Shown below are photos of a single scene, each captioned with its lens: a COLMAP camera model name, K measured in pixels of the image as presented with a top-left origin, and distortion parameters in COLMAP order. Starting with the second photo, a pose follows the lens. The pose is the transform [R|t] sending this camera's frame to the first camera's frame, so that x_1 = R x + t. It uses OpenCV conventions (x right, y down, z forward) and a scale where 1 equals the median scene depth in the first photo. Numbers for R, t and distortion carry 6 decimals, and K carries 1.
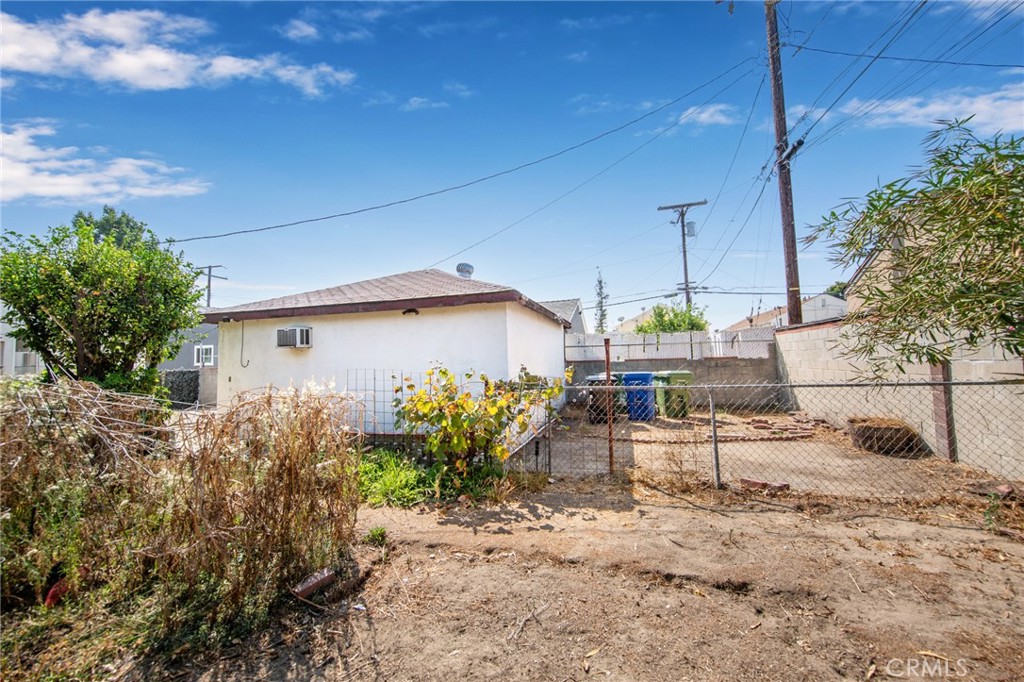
lens RADIAL K [[385.6, 0, 511.4], [0, 385.6, 334.4], [0, 0, 1]] dist [0.009412, -0.000188]
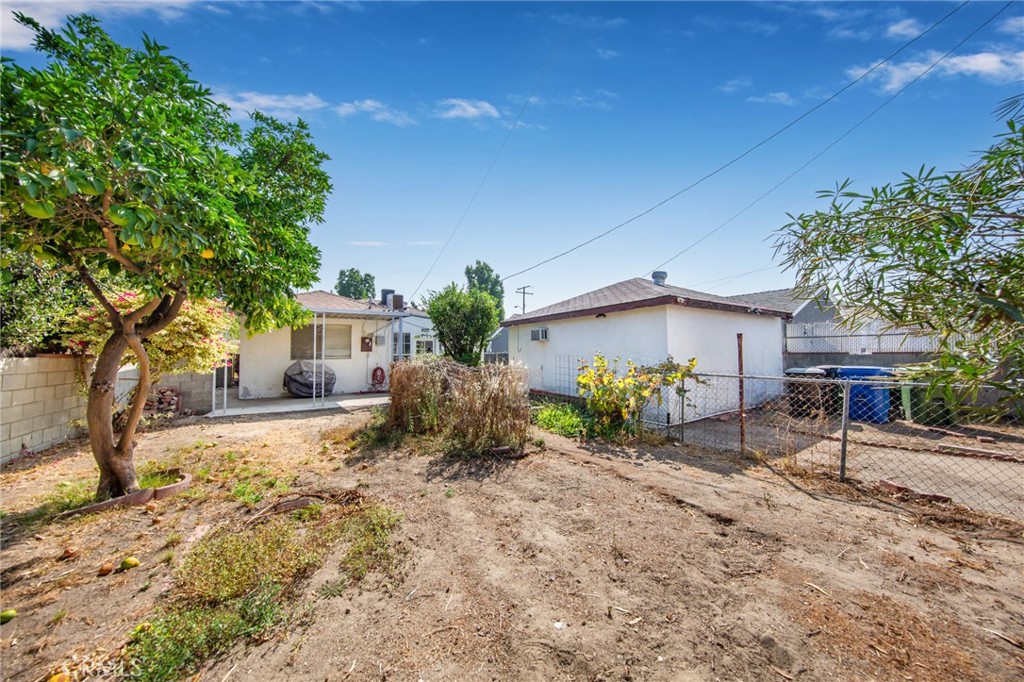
lens RADIAL K [[330.9, 0, 512.0], [0, 330.9, 341.0], [0, 0, 1]] dist [-0.000293, -0.000104]
pose [[0.741864, -0.001476, -0.670548, 0.479339], [0.032981, 0.998868, 0.034290, -0.027072], [0.669738, -0.047554, 0.741073, -0.199887]]
